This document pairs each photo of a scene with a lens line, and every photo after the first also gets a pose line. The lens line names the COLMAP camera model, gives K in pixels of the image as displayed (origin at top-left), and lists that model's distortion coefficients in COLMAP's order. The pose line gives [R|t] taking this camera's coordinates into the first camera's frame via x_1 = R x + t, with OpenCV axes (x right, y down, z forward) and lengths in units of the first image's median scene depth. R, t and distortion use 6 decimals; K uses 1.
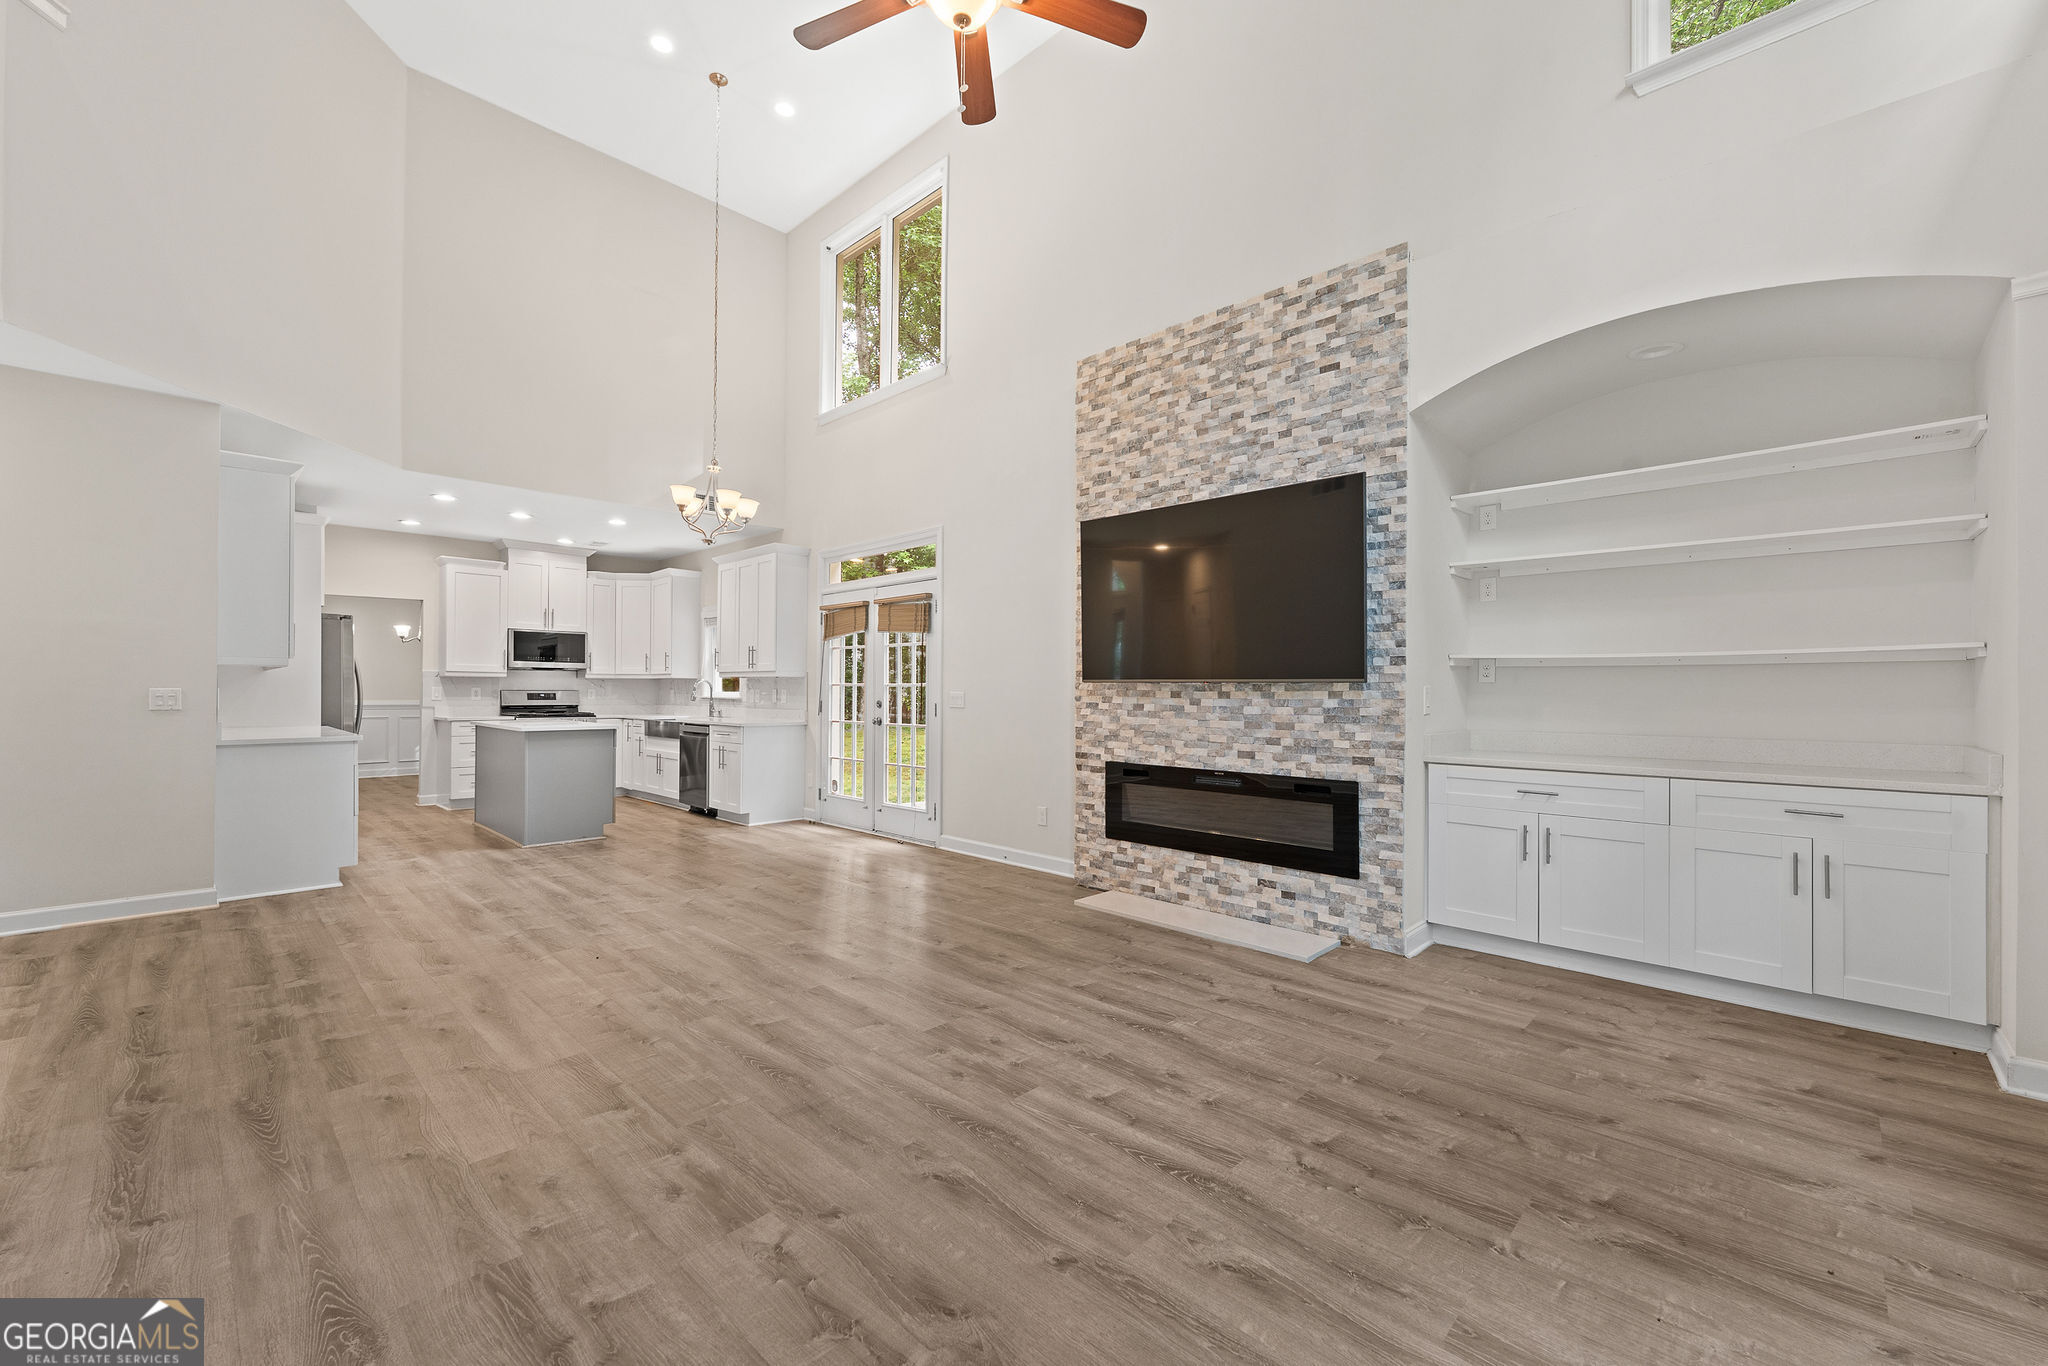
lens RADIAL K [[833.8, 0, 1014.8], [0, 833.8, 678.8], [0, 0, 1]] dist [0.001990, -0.001688]
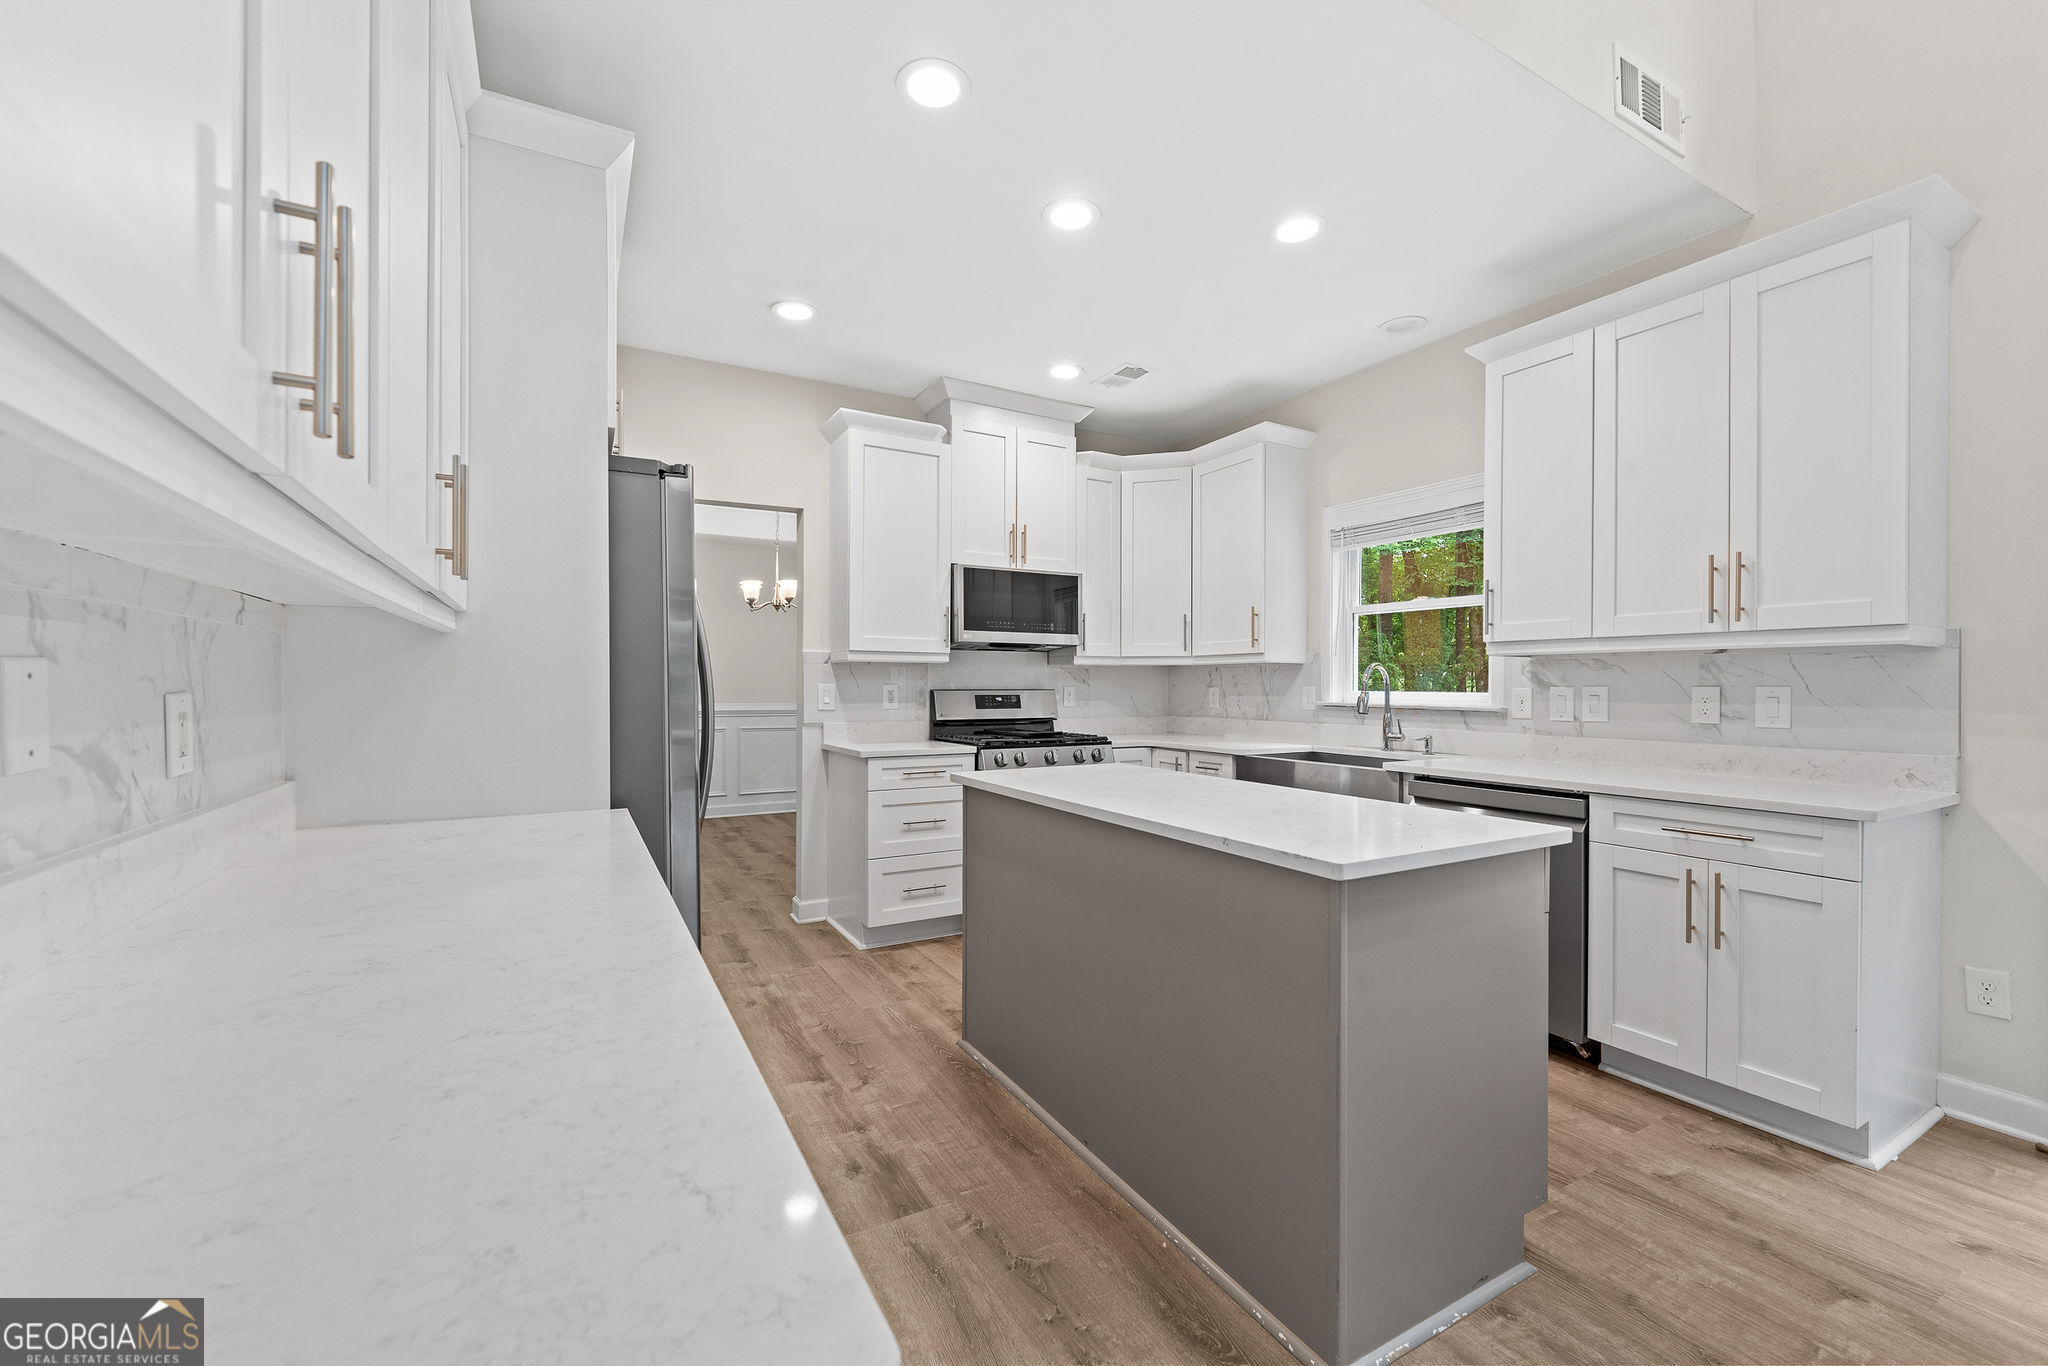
lens RADIAL K [[833.8, 0, 1028.0], [0, 833.8, 678.8], [0, 0, 1]] dist [0.001990, -0.001688]
pose [[0.965356, -0.007378, -0.260830, -0.865004], [0.010013, 0.999911, 0.008775, 0.006340], [0.260743, -0.011083, 0.965345, 1.070559]]
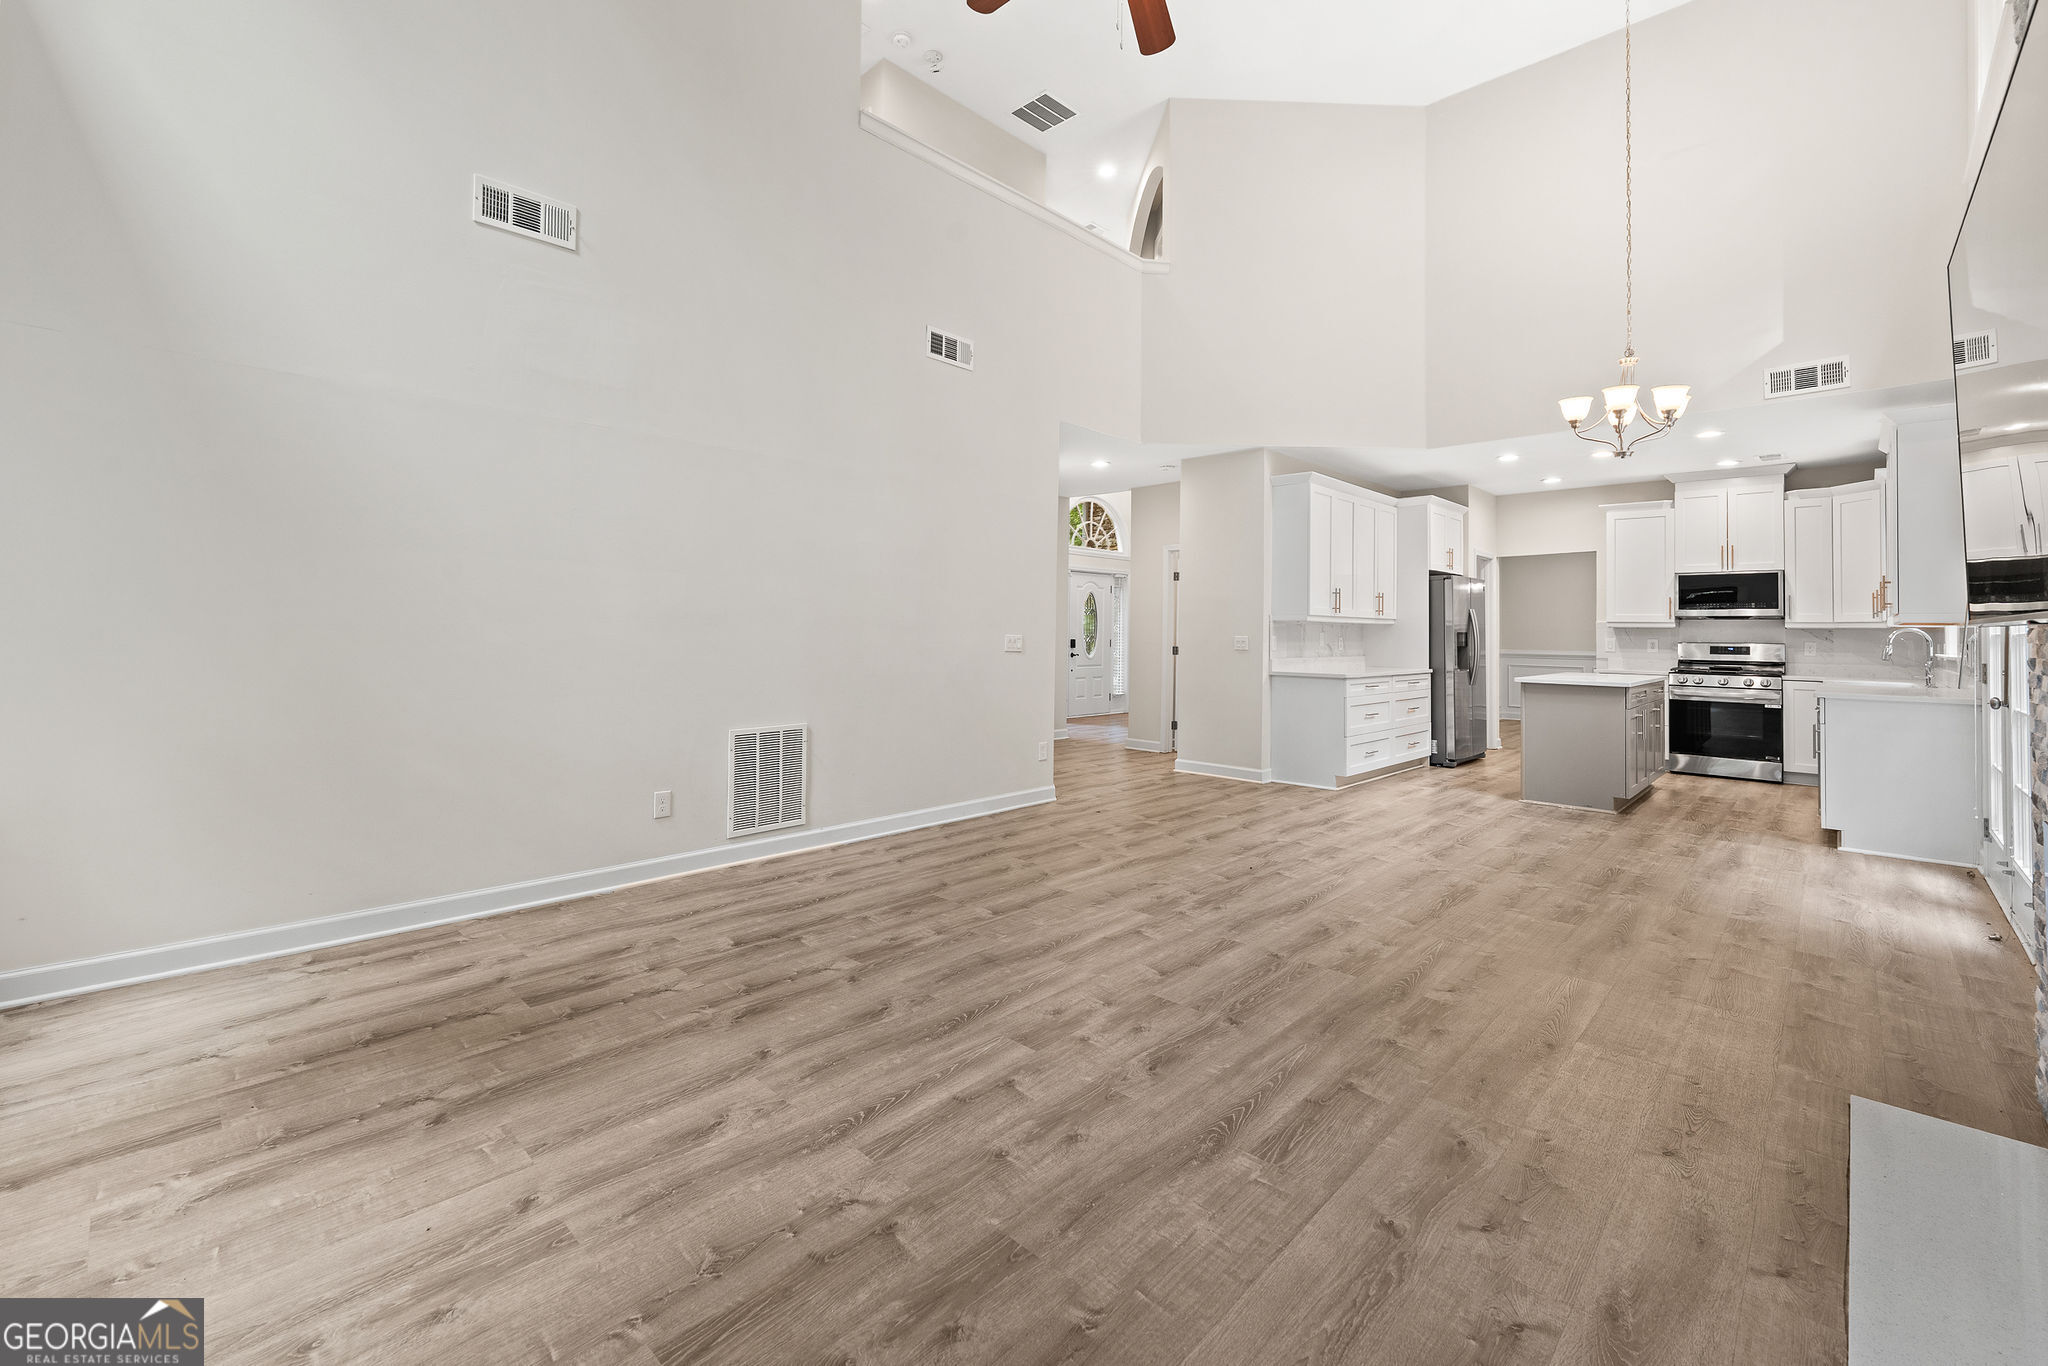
lens RADIAL K [[833.8, 0, 1009.5], [0, 833.8, 615.8], [0, 0, 1]] dist [0.001990, -0.001688]
pose [[0.002936, -0.026942, -0.999633, 0.572229], [0.007115, 0.999612, -0.026920, 0.008218], [0.999970, -0.007033, 0.003127, 0.554672]]
